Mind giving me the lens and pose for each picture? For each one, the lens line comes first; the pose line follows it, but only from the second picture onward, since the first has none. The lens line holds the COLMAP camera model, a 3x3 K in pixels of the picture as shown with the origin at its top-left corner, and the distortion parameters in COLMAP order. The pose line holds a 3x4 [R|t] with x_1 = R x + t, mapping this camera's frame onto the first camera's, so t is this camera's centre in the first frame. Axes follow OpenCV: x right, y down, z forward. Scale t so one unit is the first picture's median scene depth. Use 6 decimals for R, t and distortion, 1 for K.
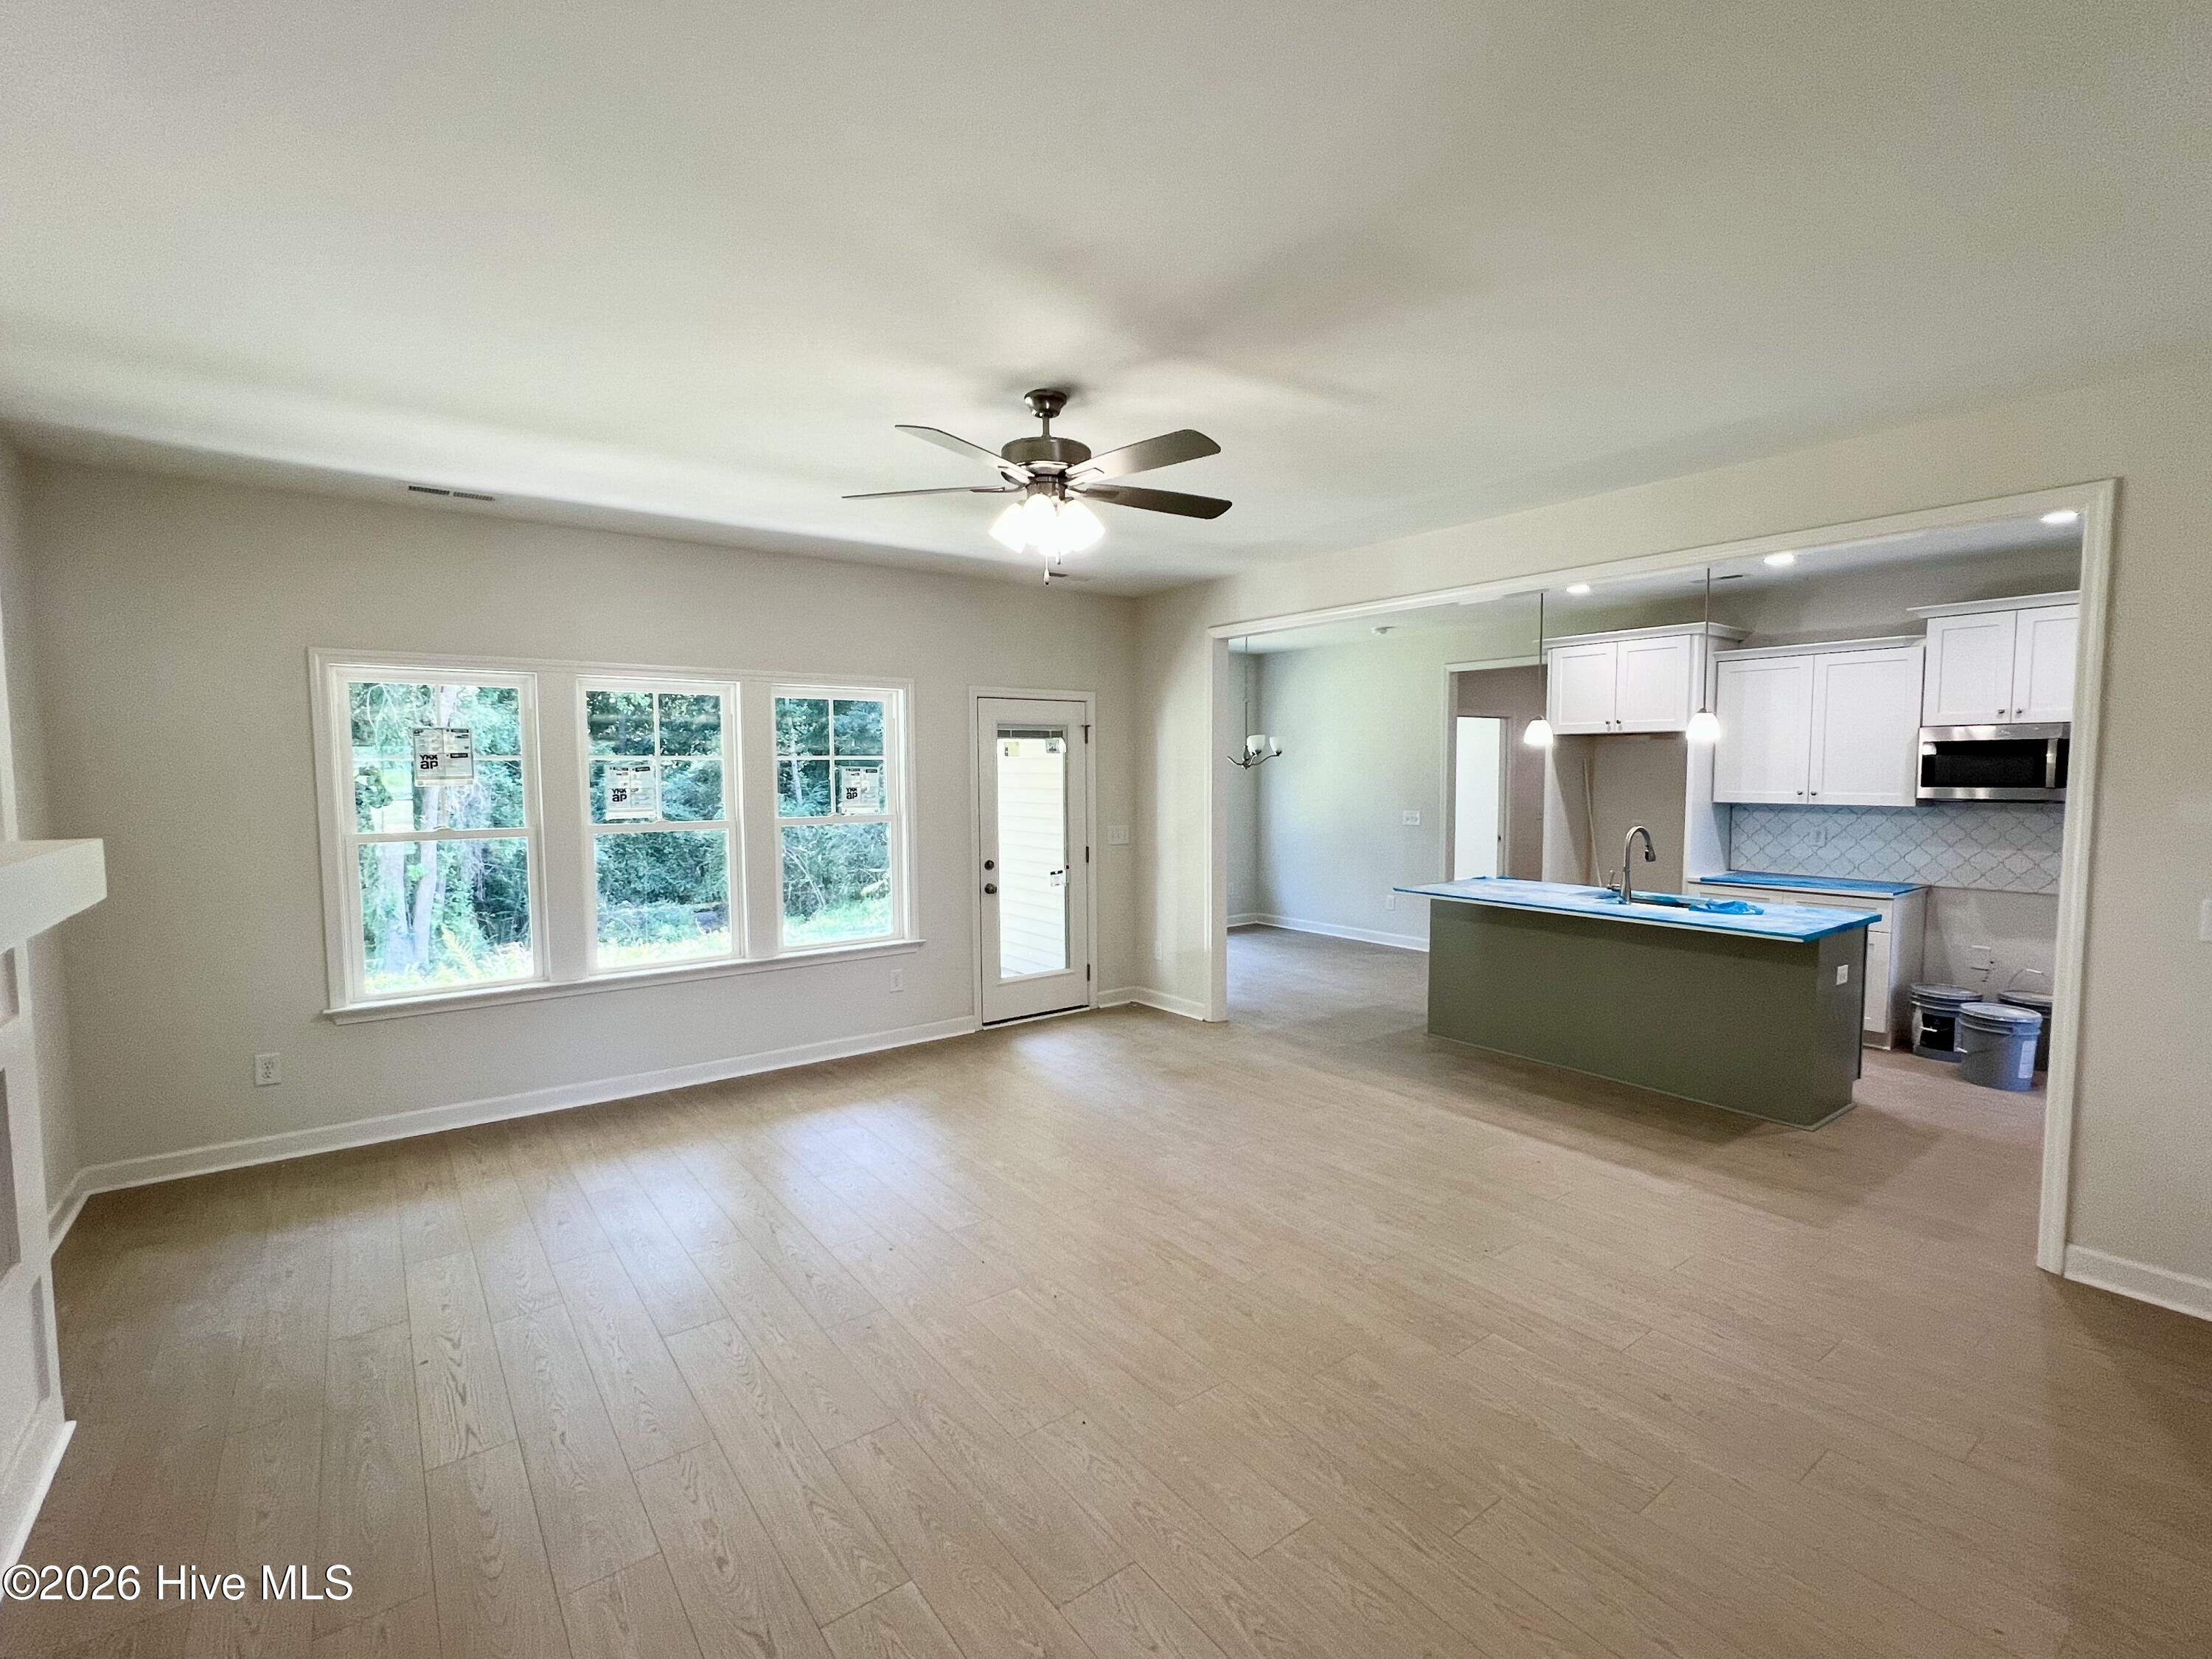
lens RADIAL K [[1007.6, 0, 1101.6], [0, 1007.6, 837.2], [0, 0, 1]] dist [0.000717, 0.000318]
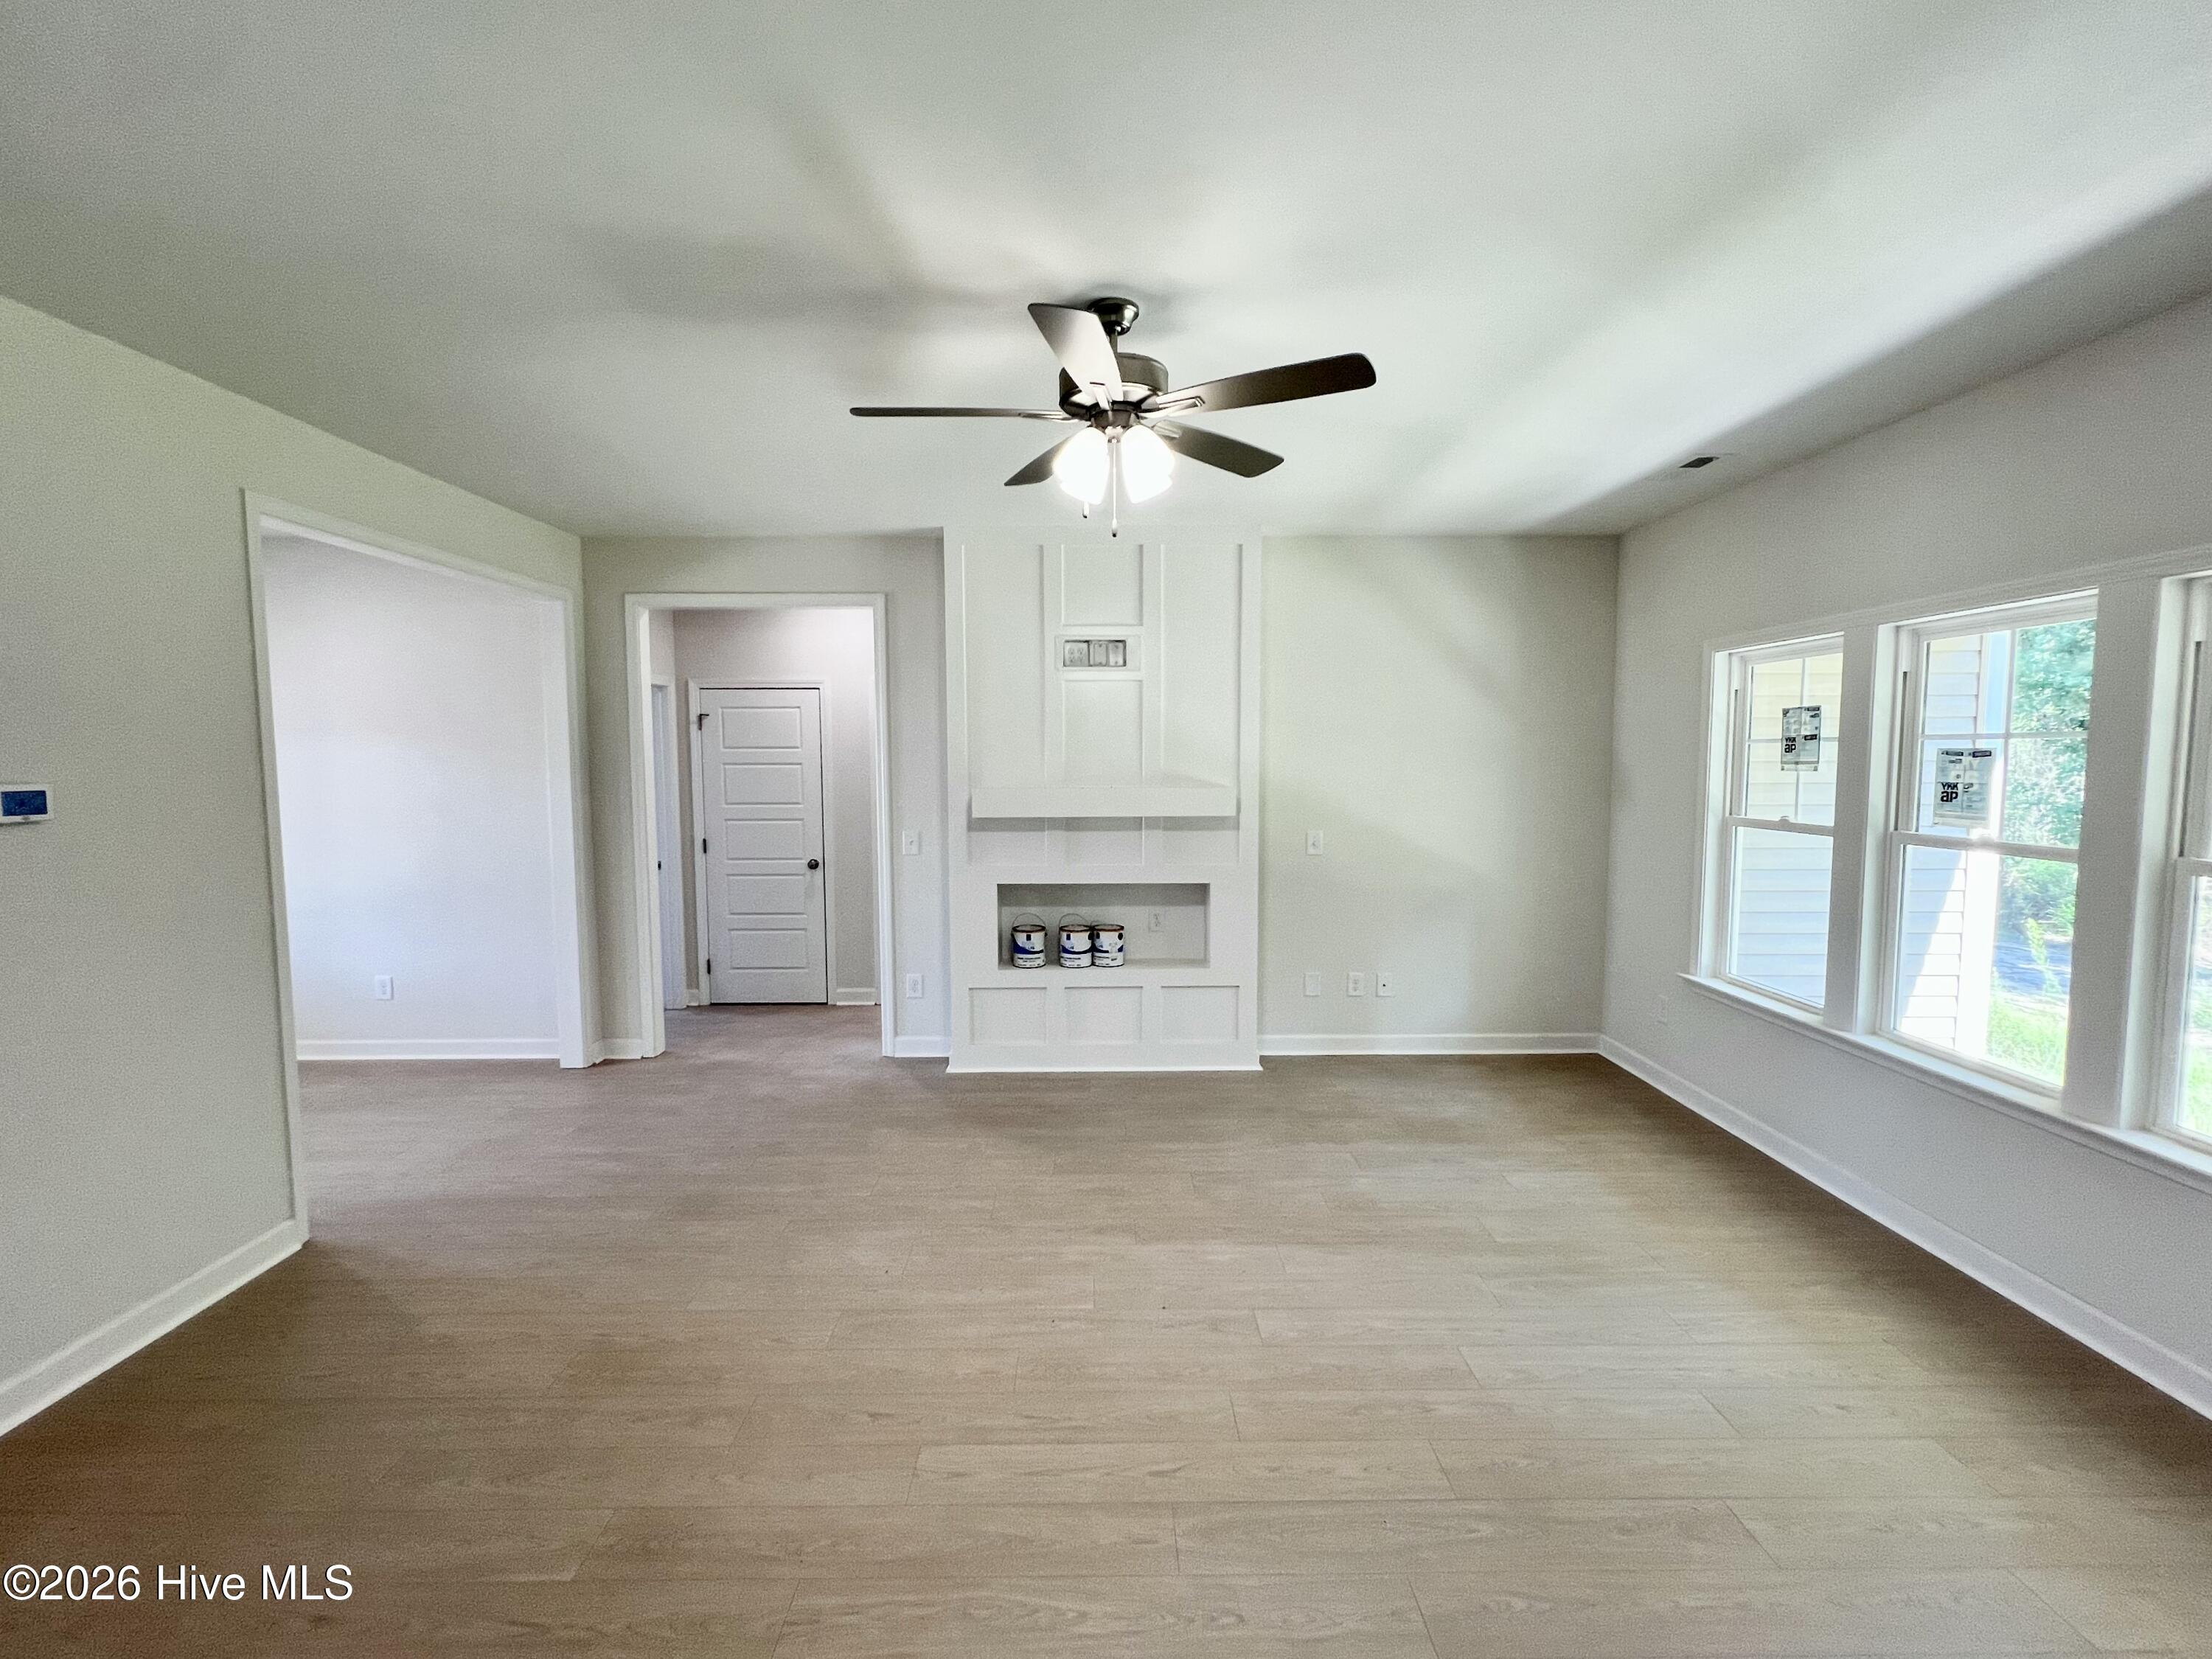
lens RADIAL K [[1007.6, 0, 1101.6], [0, 1007.6, 837.2], [0, 0, 1]] dist [0.000717, 0.000318]
pose [[-0.584487, 0.072158, -0.808188, 0.539907], [-0.052704, 0.990558, 0.126557, -0.091244], [0.809689, 0.116566, -0.575166, 1.260538]]
